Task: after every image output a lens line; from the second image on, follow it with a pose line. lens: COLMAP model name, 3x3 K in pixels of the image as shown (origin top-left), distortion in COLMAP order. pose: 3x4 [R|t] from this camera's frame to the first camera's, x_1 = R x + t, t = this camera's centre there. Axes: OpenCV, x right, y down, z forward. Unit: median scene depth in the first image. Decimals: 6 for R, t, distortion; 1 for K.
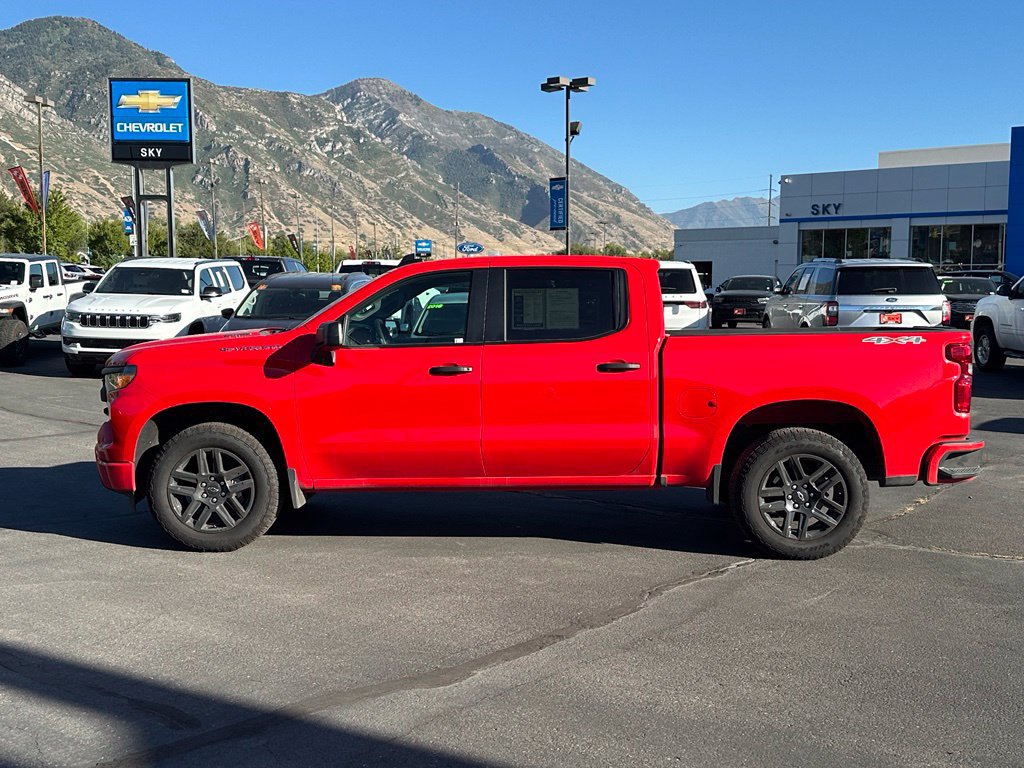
lens RADIAL K [[1199.5, 0, 512.0], [0, 1199.5, 384.0], [0, 0, 1]] dist [0.121002, -0.405870]
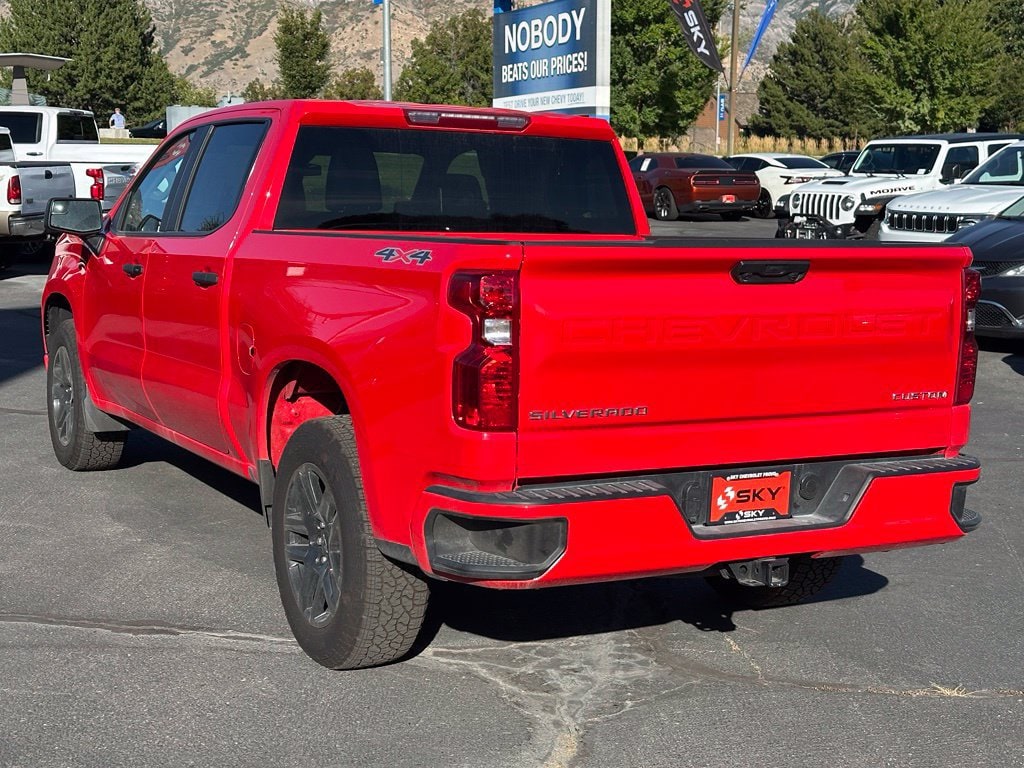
lens RADIAL K [[1544.6, 0, 512.0], [0, 1544.6, 384.0], [0, 0, 1]] dist [0.194820, -0.479460]
pose [[0.439750, 0.111433, -0.891181, 0.181496], [-0.074336, 0.993384, 0.087532, -0.008601], [0.895039, 0.027755, 0.445124, 0.161125]]
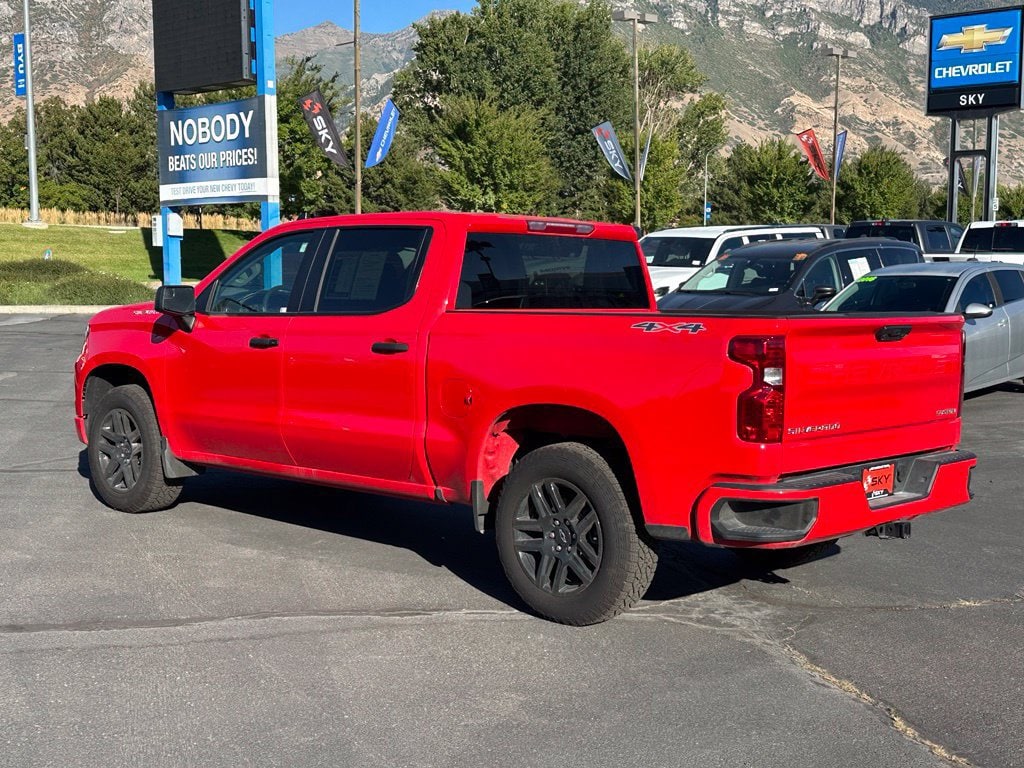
lens RADIAL K [[1380.6, 0, 512.0], [0, 1380.6, 384.0], [0, 0, 1]] dist [0.195898, -0.487476]
pose [[0.716122, 0.060160, -0.695378, 0.165314], [-0.055673, 0.998028, 0.029011, -0.004317], [0.695751, 0.017938, 0.718059, 0.078676]]
